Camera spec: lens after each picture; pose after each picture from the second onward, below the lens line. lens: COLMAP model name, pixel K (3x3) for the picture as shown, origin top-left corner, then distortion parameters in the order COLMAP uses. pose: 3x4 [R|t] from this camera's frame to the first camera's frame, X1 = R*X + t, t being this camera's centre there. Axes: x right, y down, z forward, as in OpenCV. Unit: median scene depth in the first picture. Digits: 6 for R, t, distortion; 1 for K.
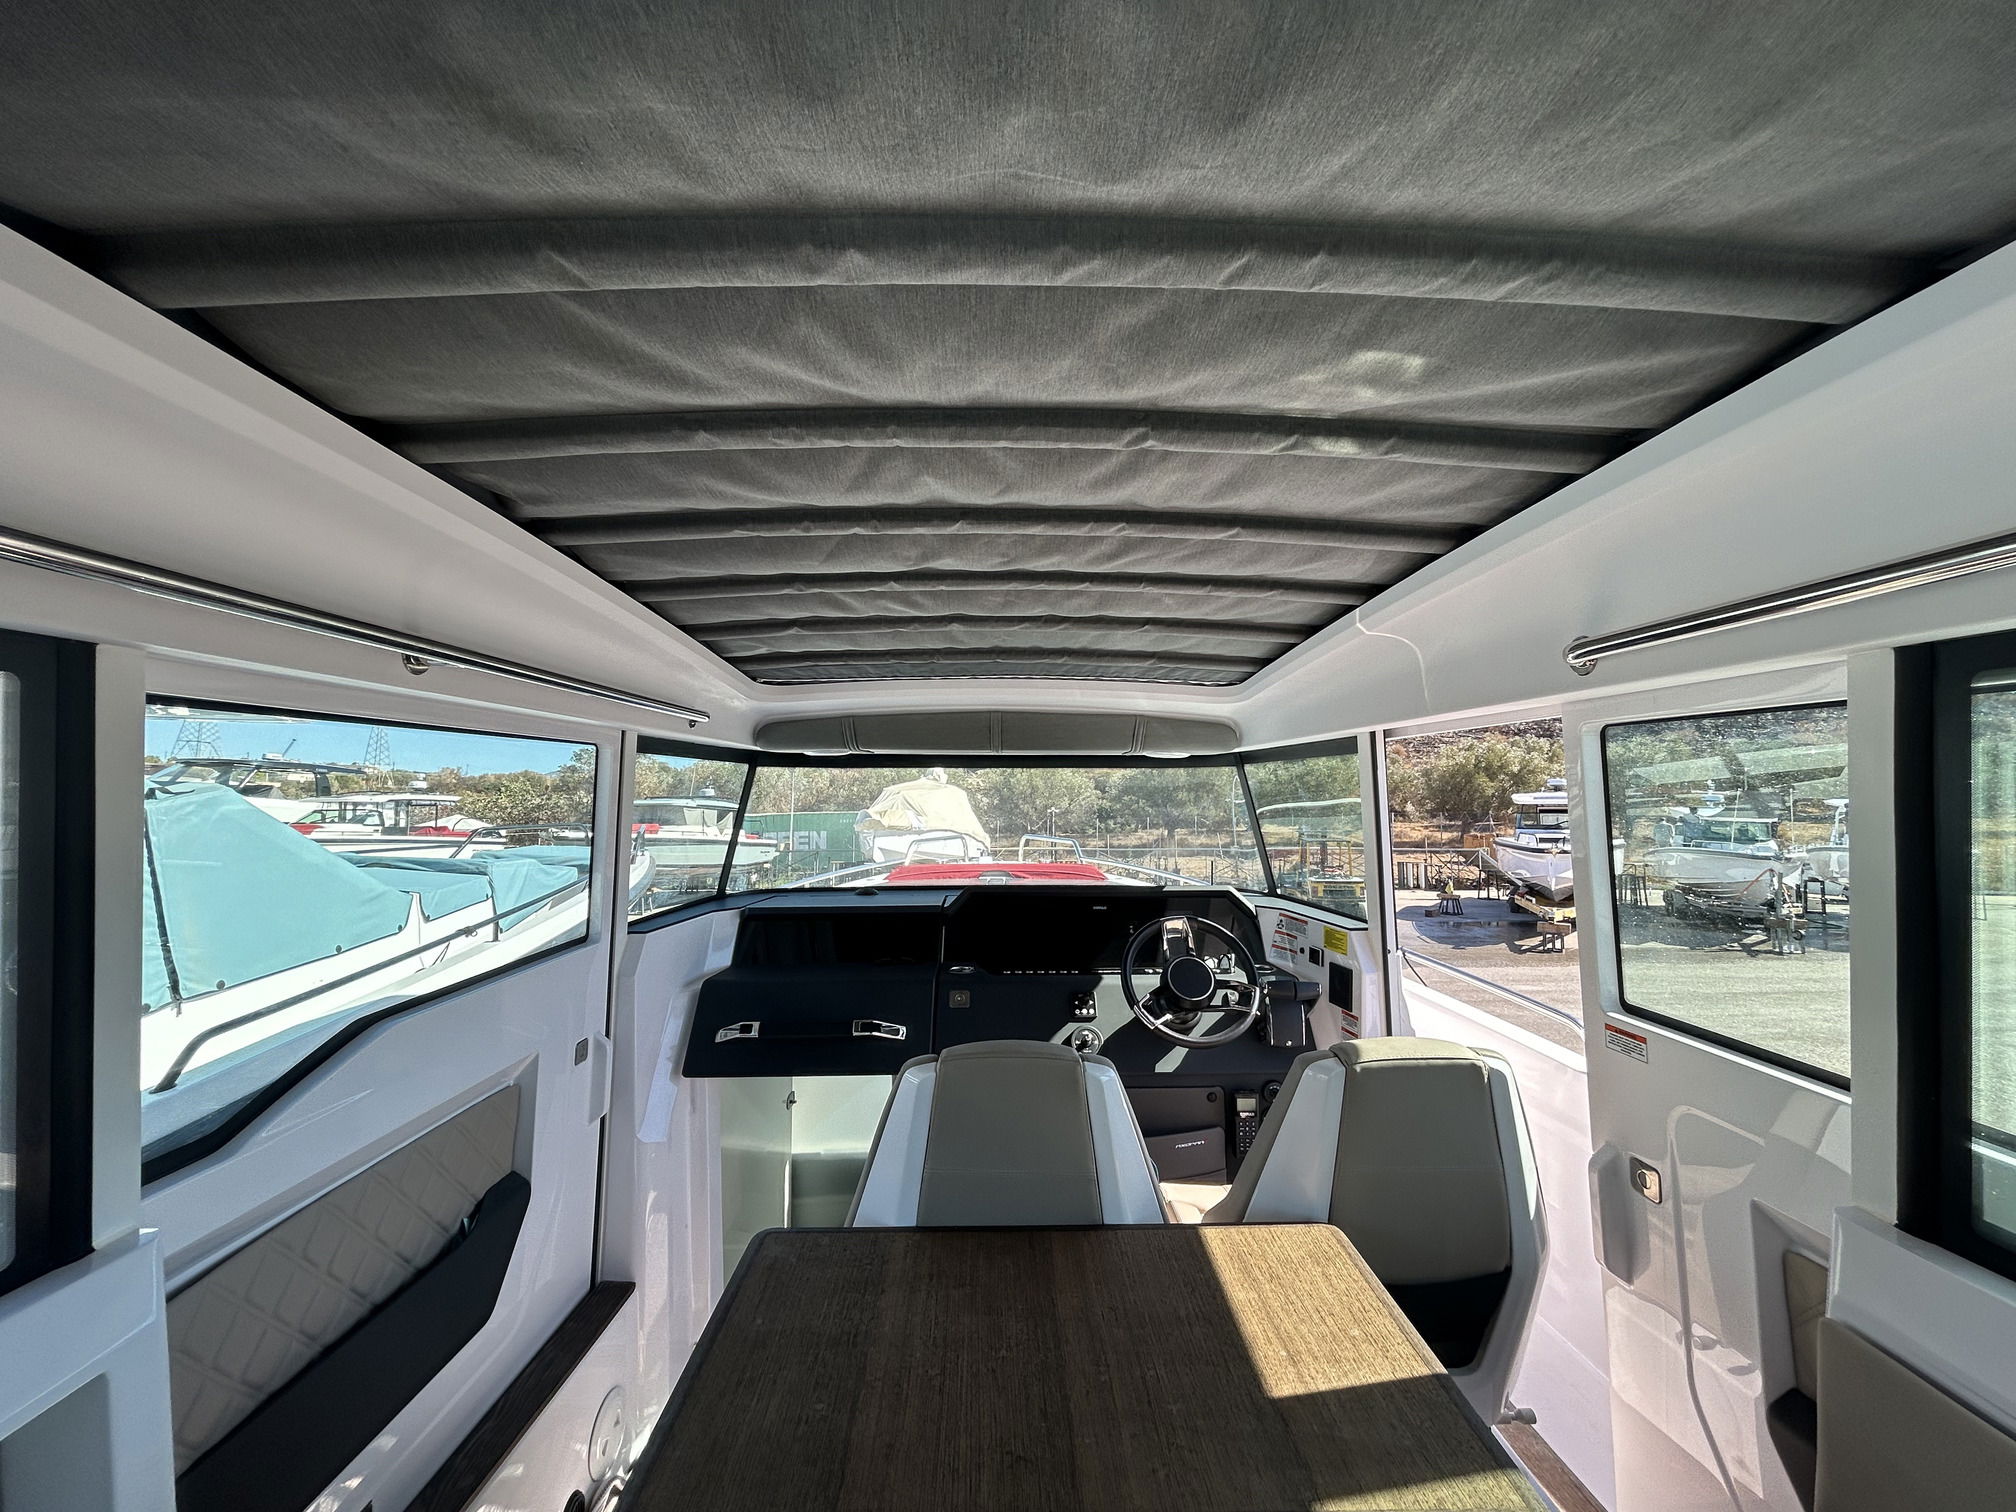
lens RADIAL K [[809.7, 0, 1008.0], [0, 809.7, 756.0], [0, 0, 1]] dist [0.001213, 0.000077]
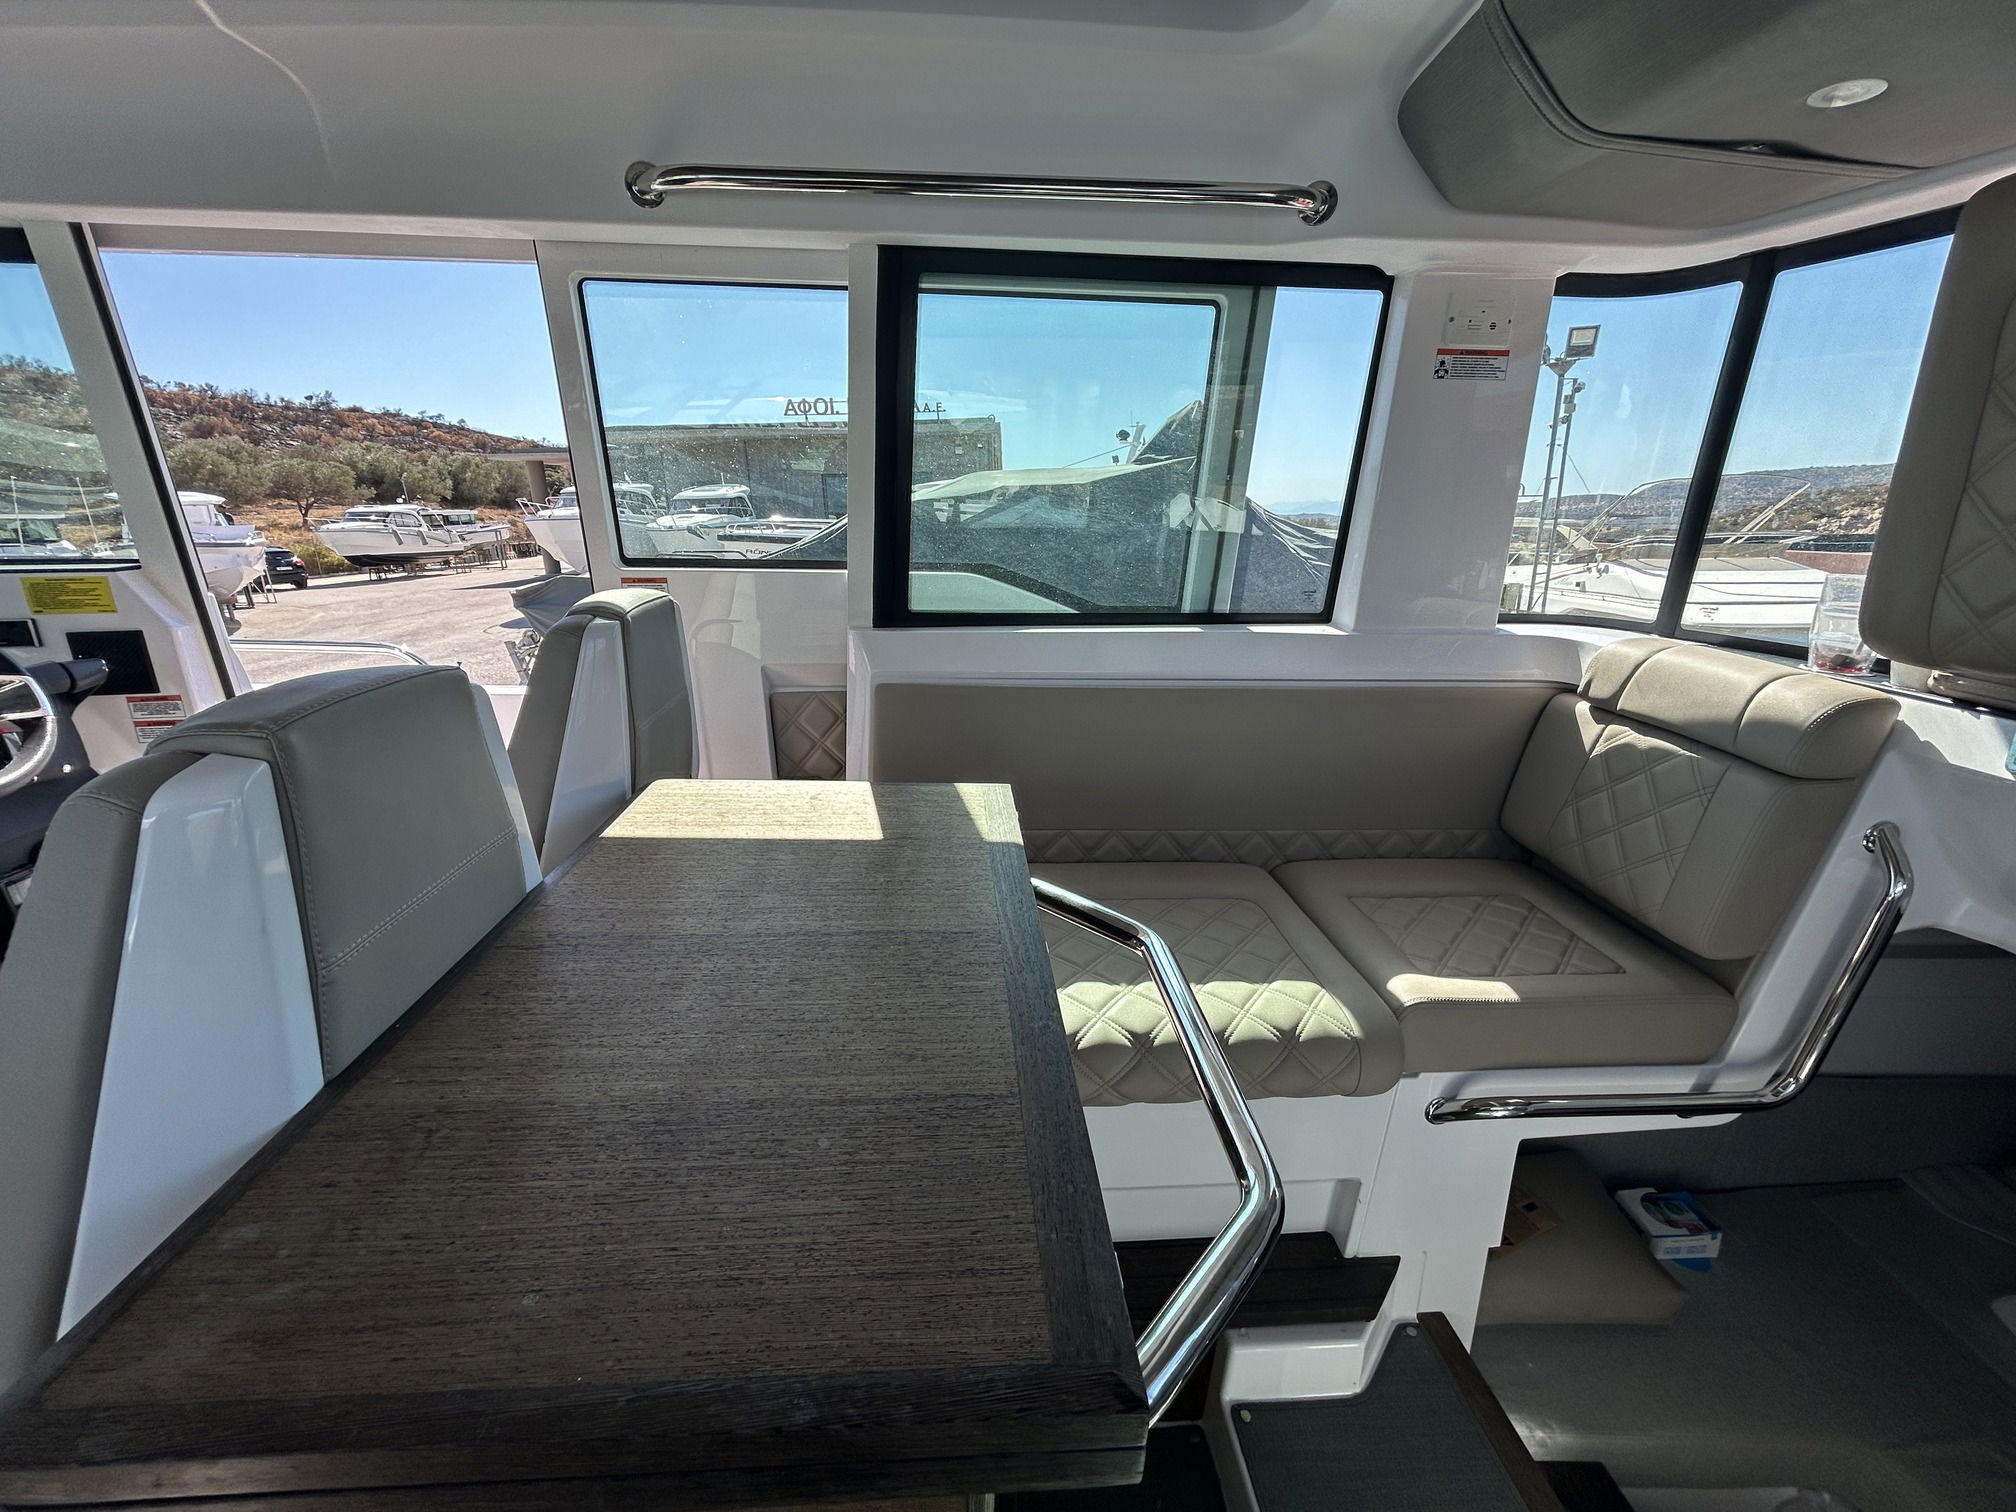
lens RADIAL K [[810.1, 0, 1008.0], [0, 810.1, 756.0], [0, 0, 1]] dist [-0.001489, 0.000946]
pose [[-0.048362, -0.307200, 0.950415, -0.259759], [-0.050003, 0.951080, 0.304870, 0.120302], [-0.997577, -0.032779, -0.061357, 0.323292]]
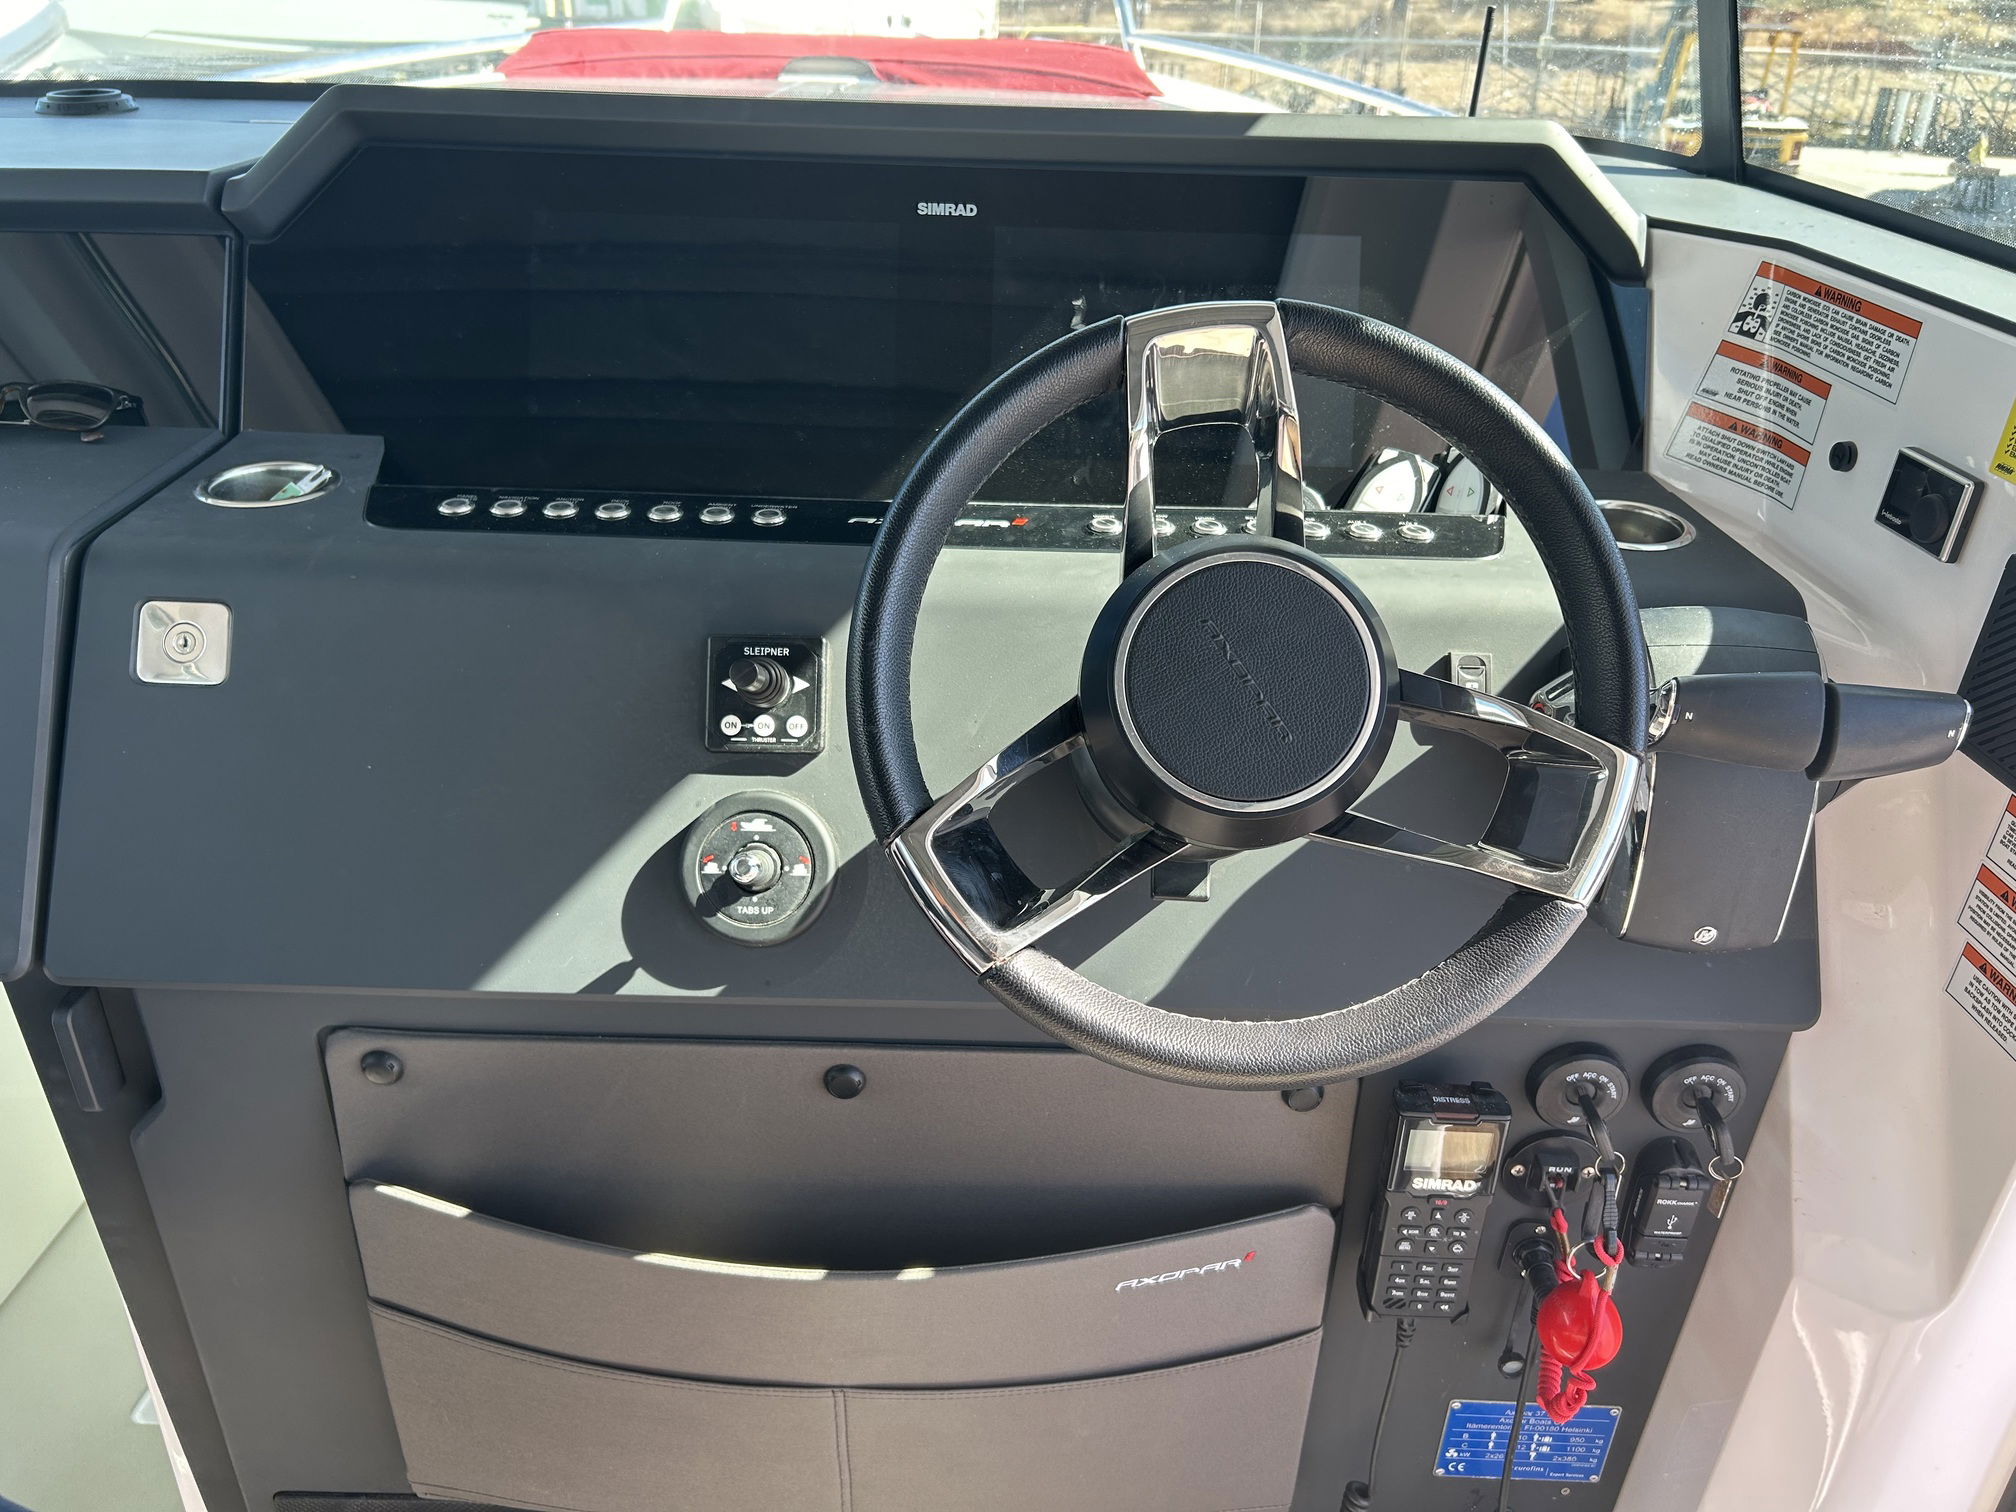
lens RADIAL K [[1510.4, 0, 1017.4], [0, 1510.4, 744.0], [0, 0, 1]] dist [0.053059, -0.068716]
pose [[0.999244, 0.037431, -0.010475, 0.165229], [-0.026423, 0.851809, 0.523186, 0.108584], [0.028506, -0.522514, 0.852154, 0.658290]]
